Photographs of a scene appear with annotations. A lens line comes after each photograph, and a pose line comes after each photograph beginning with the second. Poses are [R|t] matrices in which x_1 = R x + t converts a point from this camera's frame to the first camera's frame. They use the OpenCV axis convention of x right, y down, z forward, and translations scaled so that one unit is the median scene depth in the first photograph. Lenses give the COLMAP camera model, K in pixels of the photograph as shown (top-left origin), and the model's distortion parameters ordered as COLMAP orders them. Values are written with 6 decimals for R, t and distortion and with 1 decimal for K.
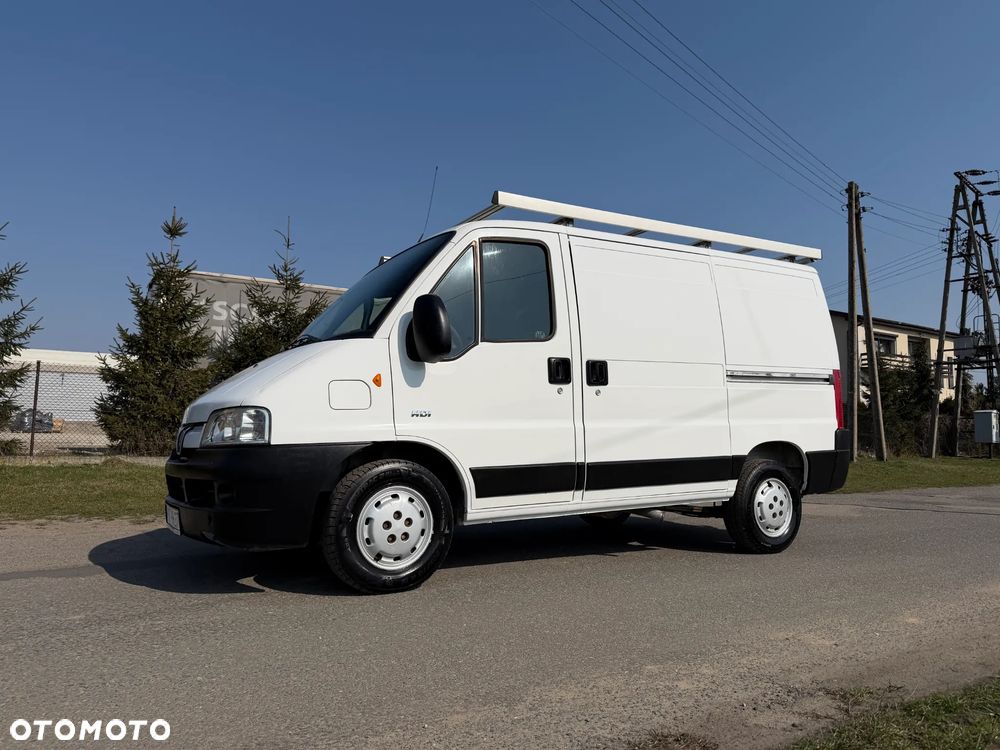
lens RADIAL K [[713.9, 0, 492.9], [0, 713.9, 374.6], [0, 0, 1]] dist [0.051949, -0.056984]
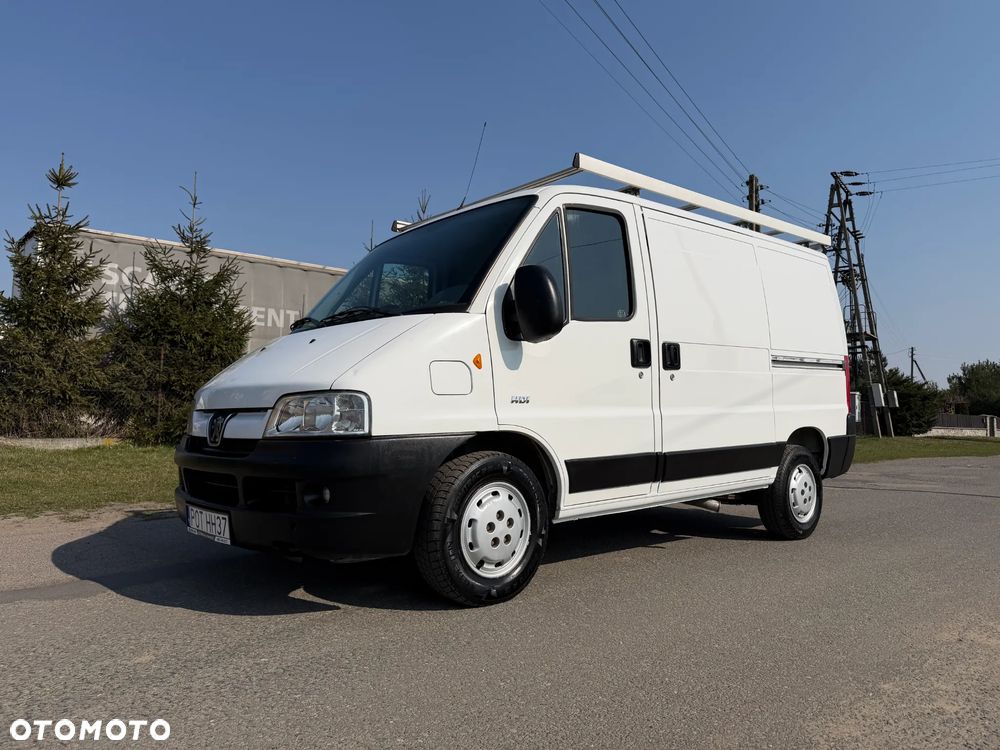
lens RADIAL K [[713.9, 0, 496.2], [0, 713.9, 366.7], [0, 0, 1]] dist [0.051949, -0.056984]
pose [[0.983423, 0.015239, 0.180687, -0.247708], [-0.019079, 0.999627, 0.019536, -0.002346], [-0.180322, -0.022659, 0.983347, 0.118442]]
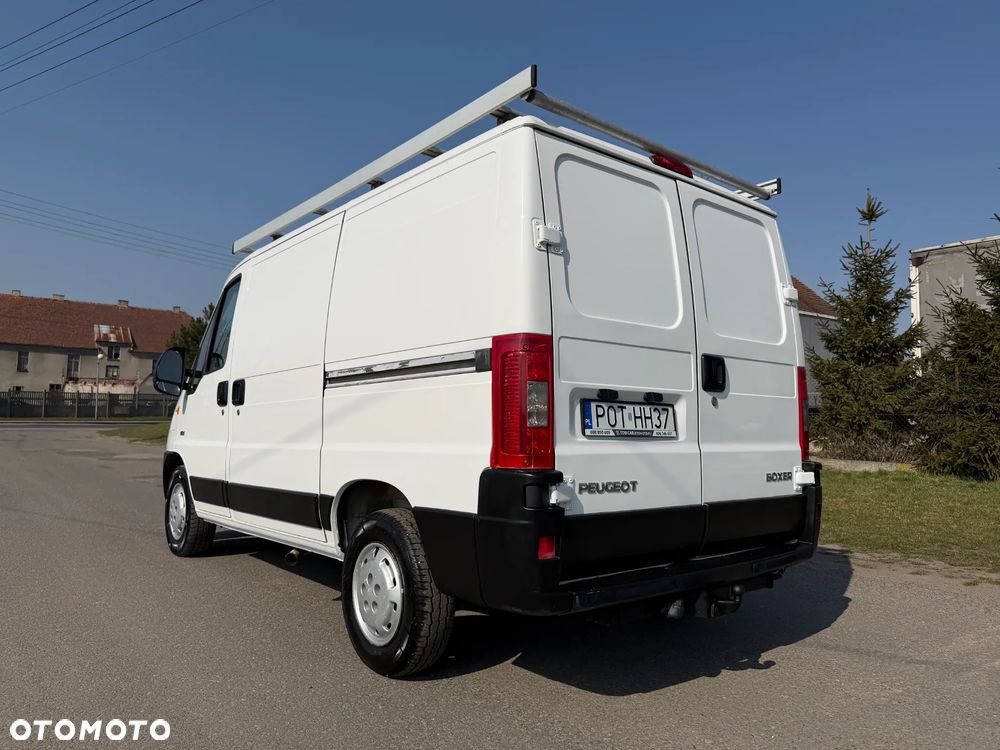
lens RADIAL K [[713.9, 0, 505.7], [0, 713.9, 361.0], [0, 0, 1]] dist [0.051949, -0.056984]
pose [[0.152165, -0.081130, -0.985020, 1.187564], [0.074345, 0.994741, -0.070446, 0.052226], [0.985555, -0.062512, 0.157396, 1.204805]]
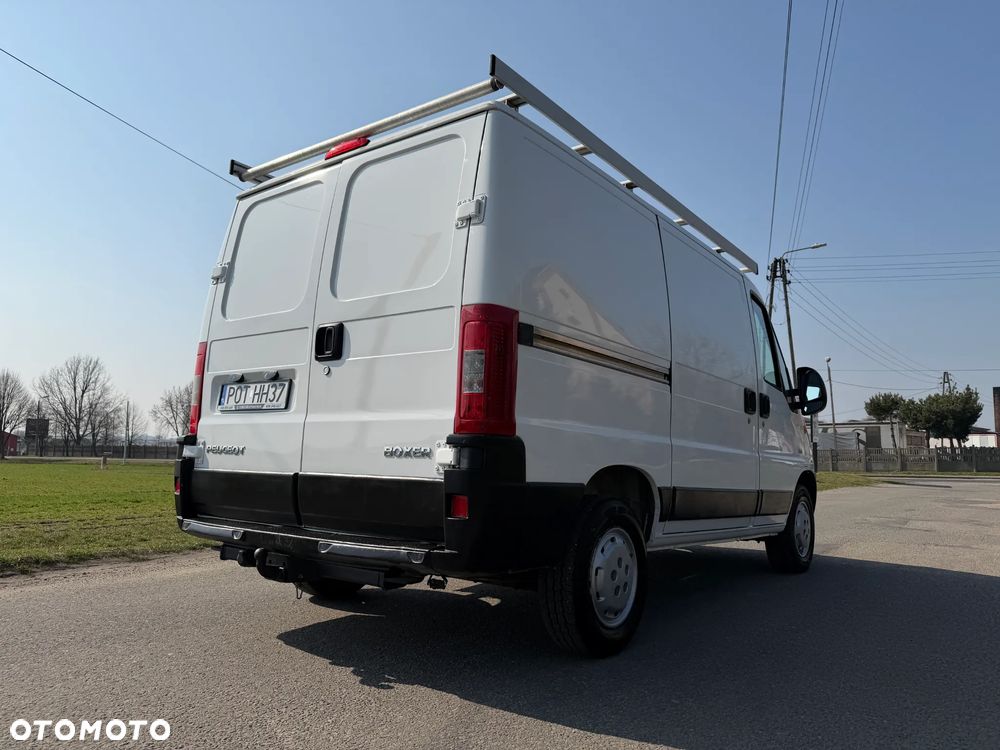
lens RADIAL K [[713.9, 0, 507.0], [0, 713.9, 377.0], [0, 0, 1]] dist [0.051949, -0.056984]
pose [[-0.925875, -0.070178, -0.371255, 0.608135], [0.008558, 0.978451, -0.206300, 0.207595], [0.377733, -0.194186, -0.905323, 2.209837]]
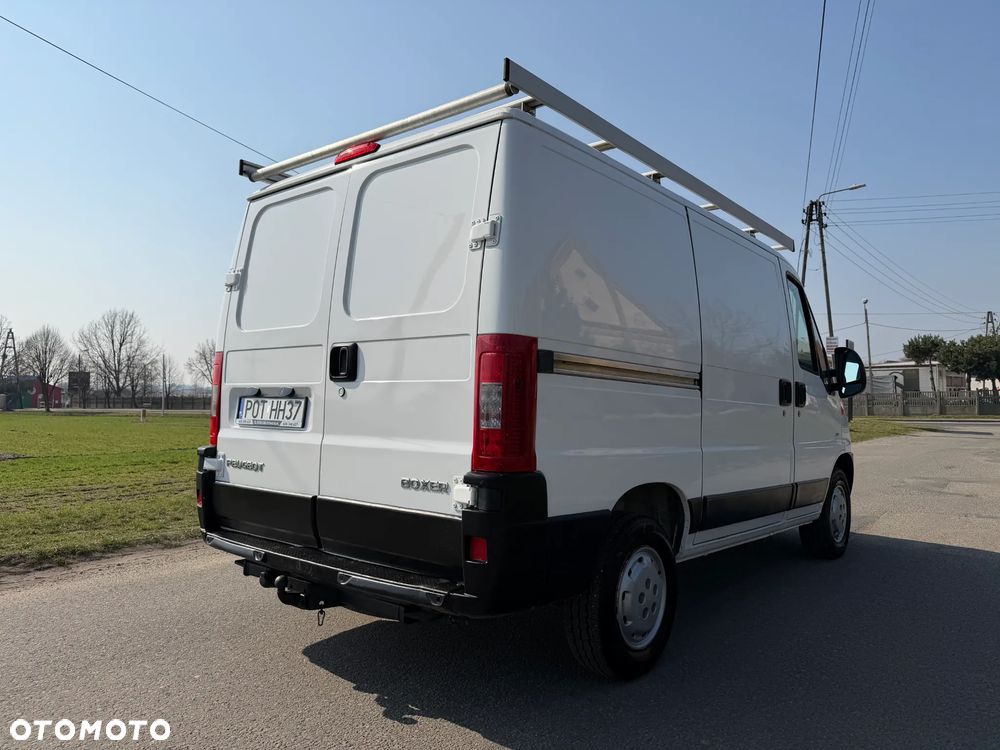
lens RADIAL K [[713.9, 0, 499.1], [0, 713.9, 366.9], [0, 0, 1]] dist [0.051949, -0.056984]
pose [[-0.943918, -0.032220, -0.328604, 0.595259], [0.015979, 0.989604, -0.142931, 0.132361], [0.329793, -0.140166, -0.933590, 2.197996]]
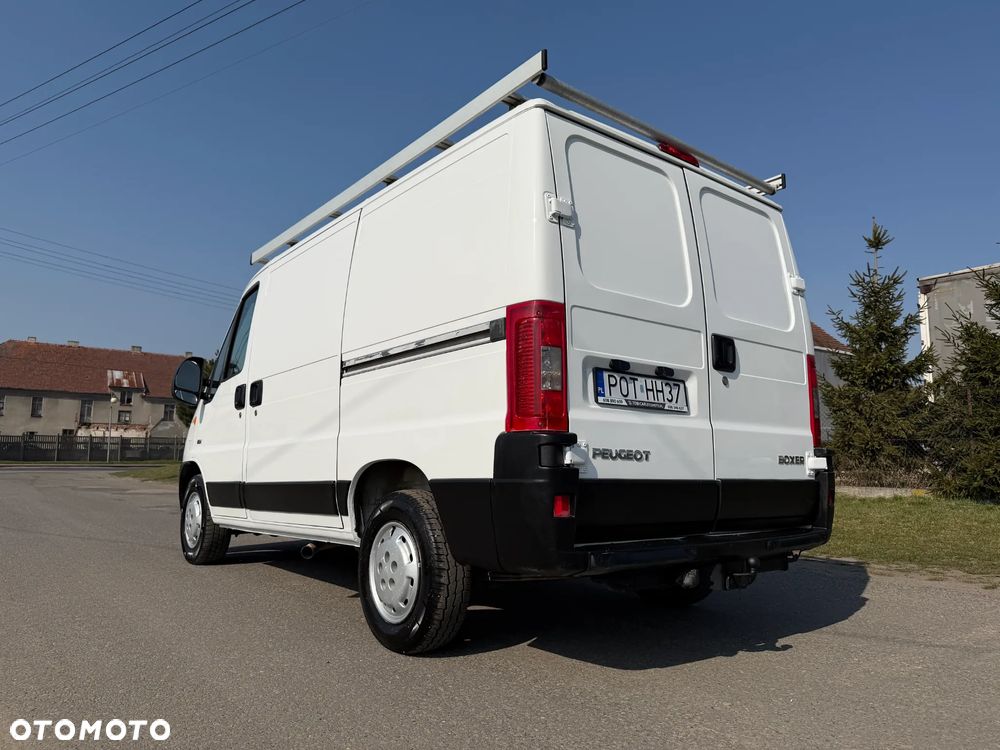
lens RADIAL K [[713.9, 0, 503.8], [0, 713.9, 370.6], [0, 0, 1]] dist [0.051949, -0.056984]
pose [[0.136696, -0.131147, -0.981893, 1.195114], [0.080686, 0.989378, -0.120914, 0.116836], [0.987322, -0.062697, 0.145826, 1.193838]]
